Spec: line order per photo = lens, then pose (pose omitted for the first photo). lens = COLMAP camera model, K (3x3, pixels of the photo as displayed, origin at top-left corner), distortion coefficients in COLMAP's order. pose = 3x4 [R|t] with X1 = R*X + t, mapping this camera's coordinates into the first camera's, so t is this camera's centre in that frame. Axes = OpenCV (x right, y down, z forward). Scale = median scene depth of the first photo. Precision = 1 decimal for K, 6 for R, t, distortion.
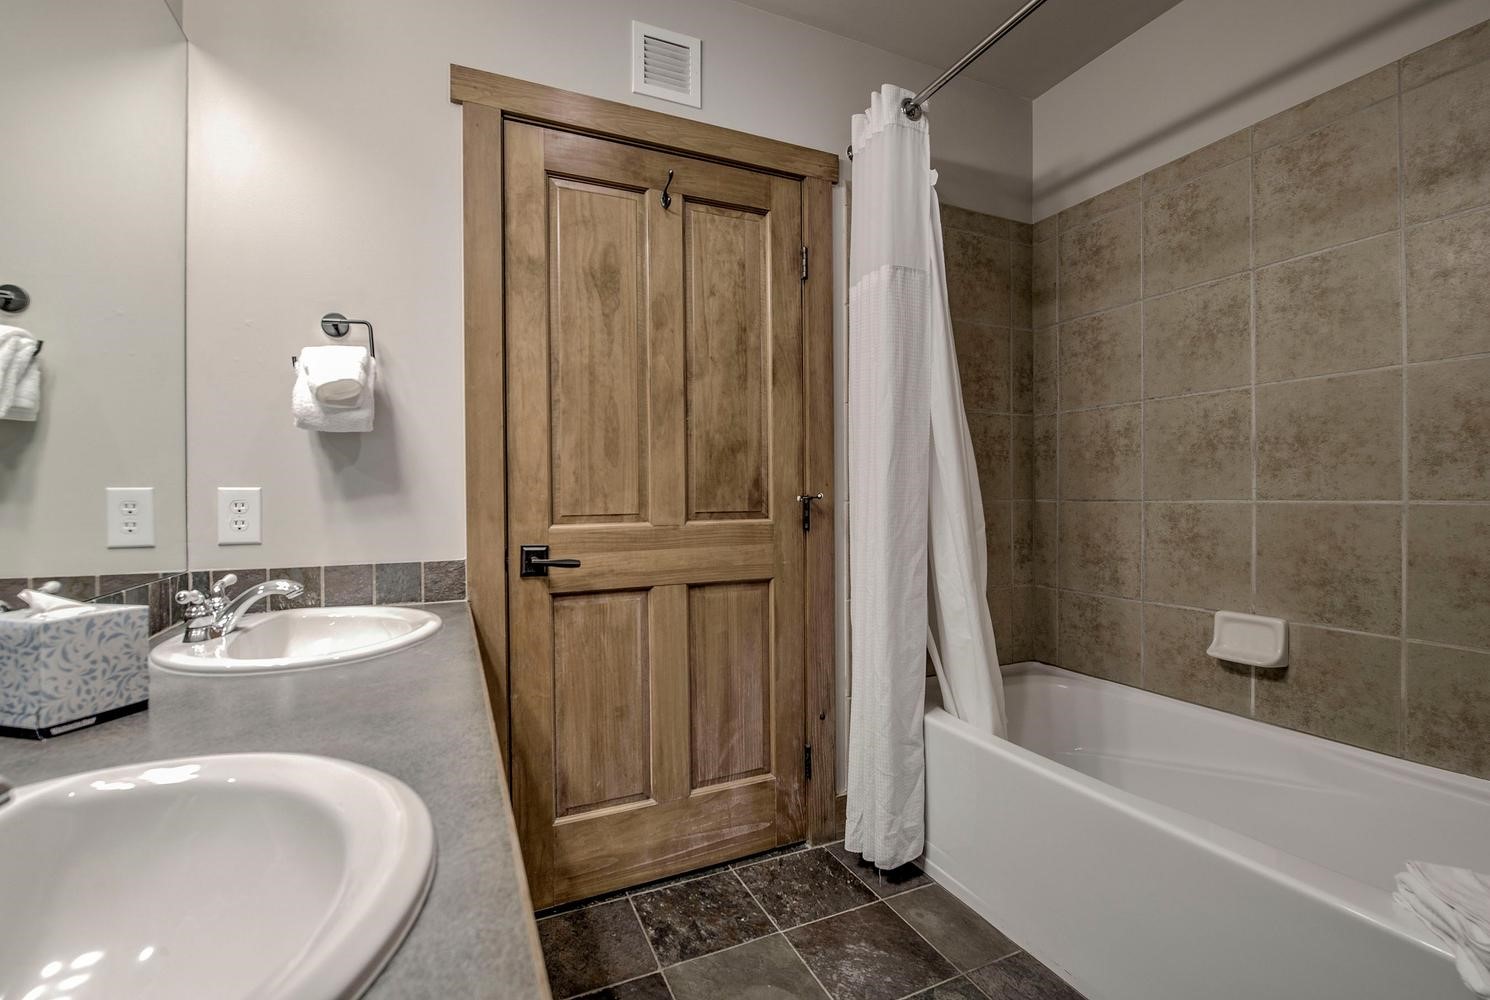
lens RADIAL K [[660.9, 0, 745.7], [0, 660.9, 494.7], [0, 0, 1]] dist [-0.003524, -0.004506]
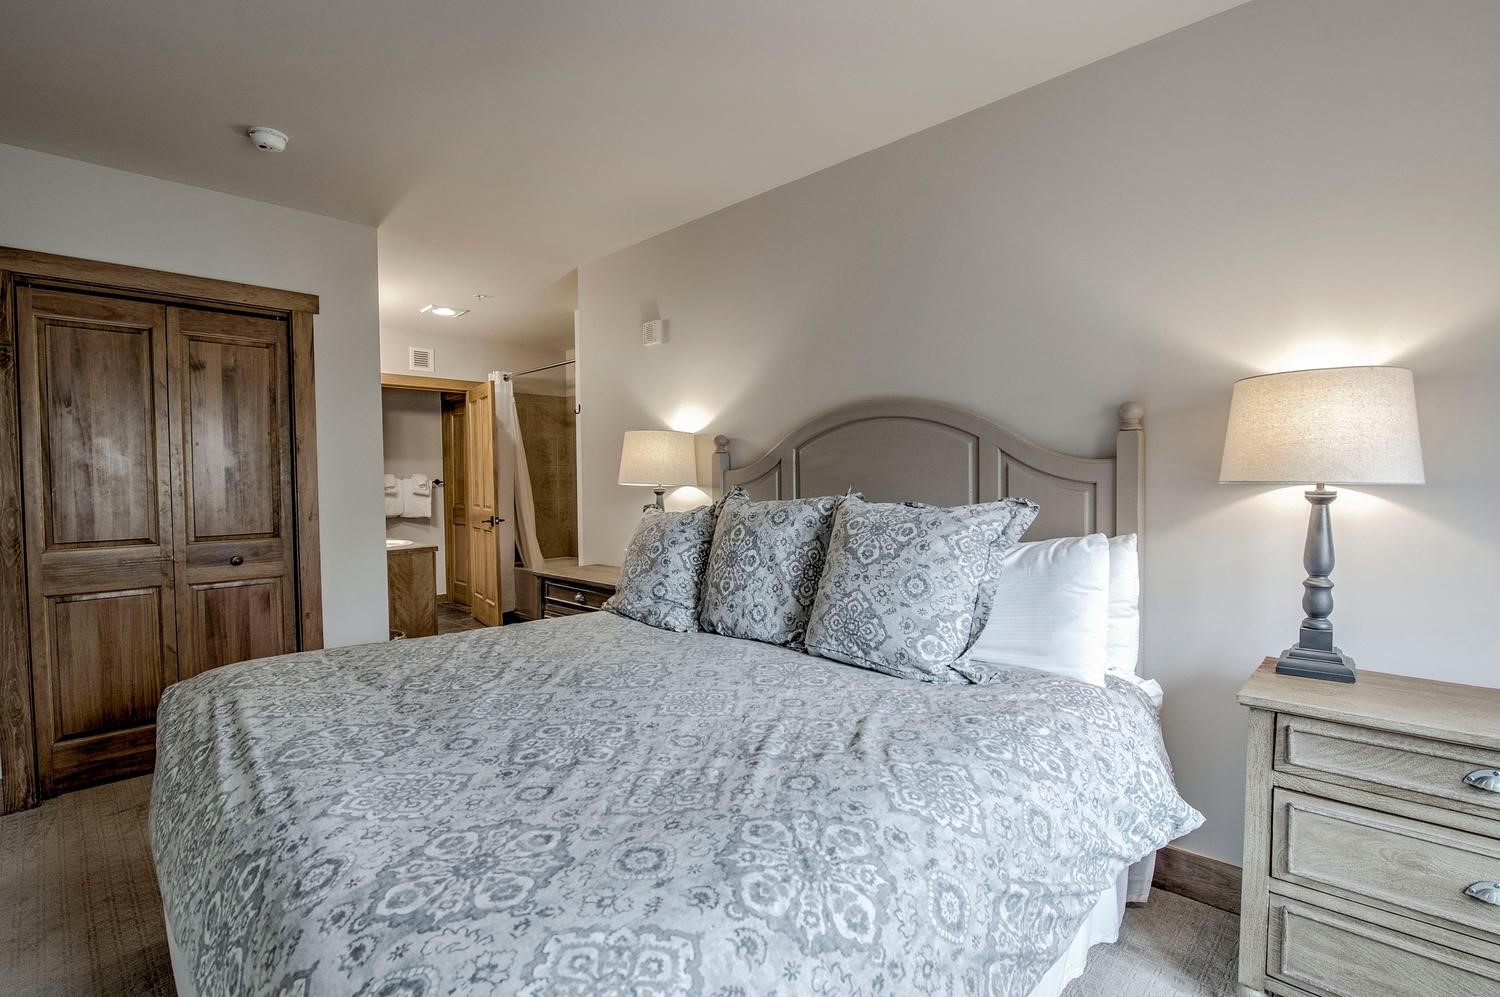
lens RADIAL K [[679.0, 0, 744.3], [0, 679.0, 497.8], [0, 0, 1]] dist [-0.012891, -0.000311]
pose [[0.931081, -0.013268, 0.364572, 0.143821], [0.006715, 0.999792, 0.019237, -0.065440], [-0.364752, -0.015463, 0.930976, -2.934457]]
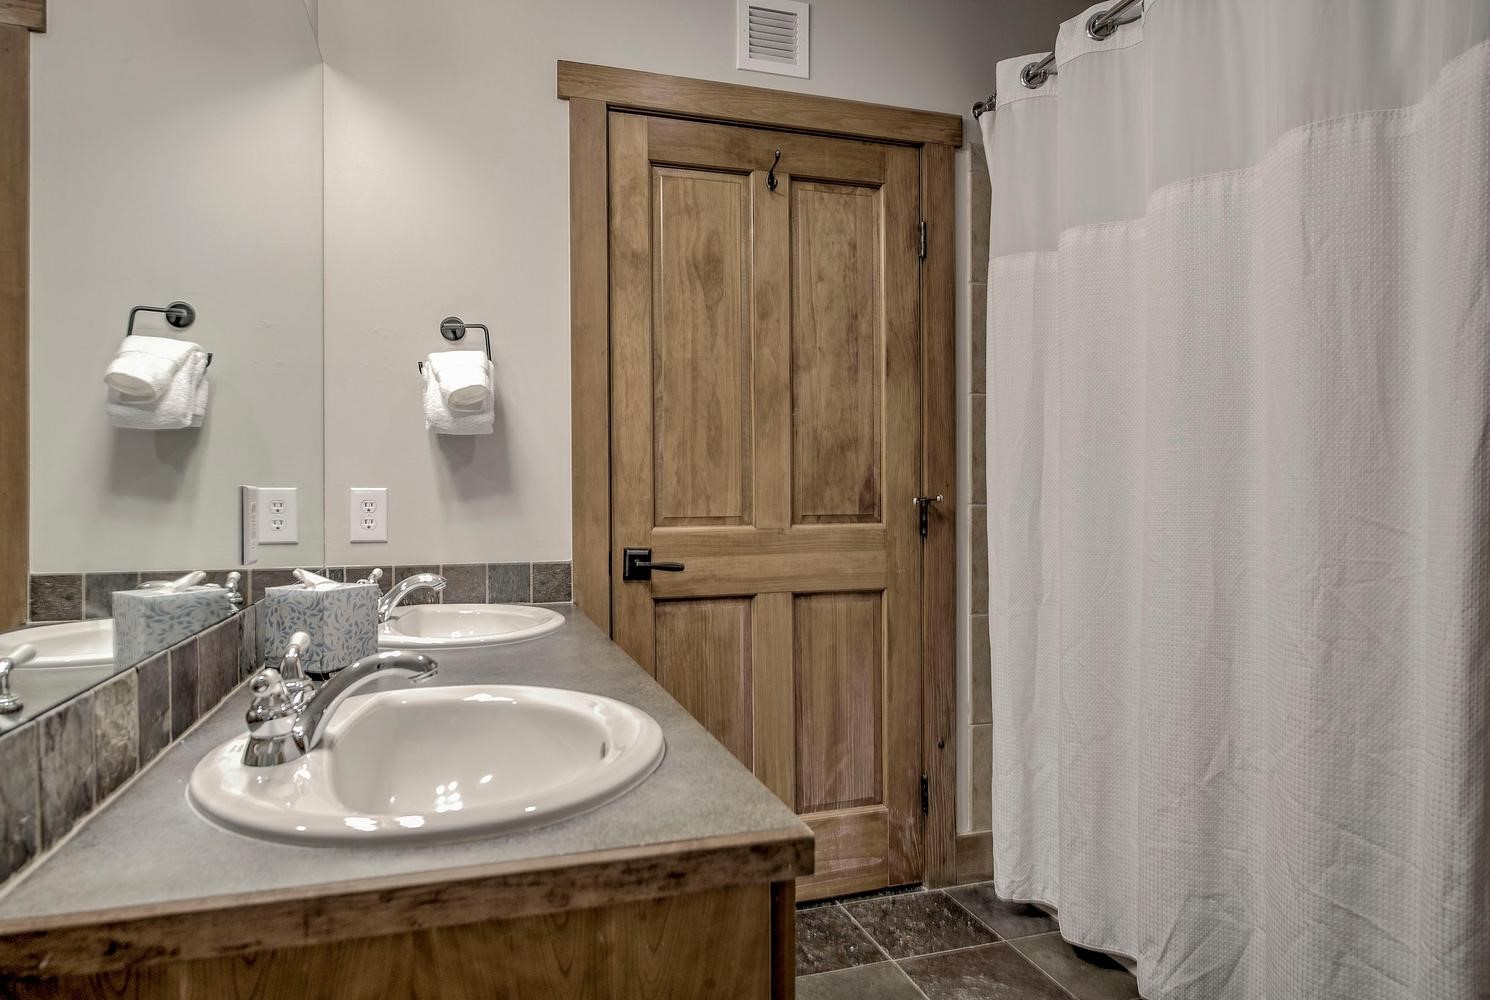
lens RADIAL K [[881.3, 0, 744.4], [0, 881.3, 498.7], [0, 0, 1]] dist [0.000429, 0.001245]
pose [[0.992799, 0.003642, -0.119734, -0.009278], [-0.003369, 0.999991, 0.002481, 0.000224], [0.119742, -0.002059, 0.992803, -0.284410]]
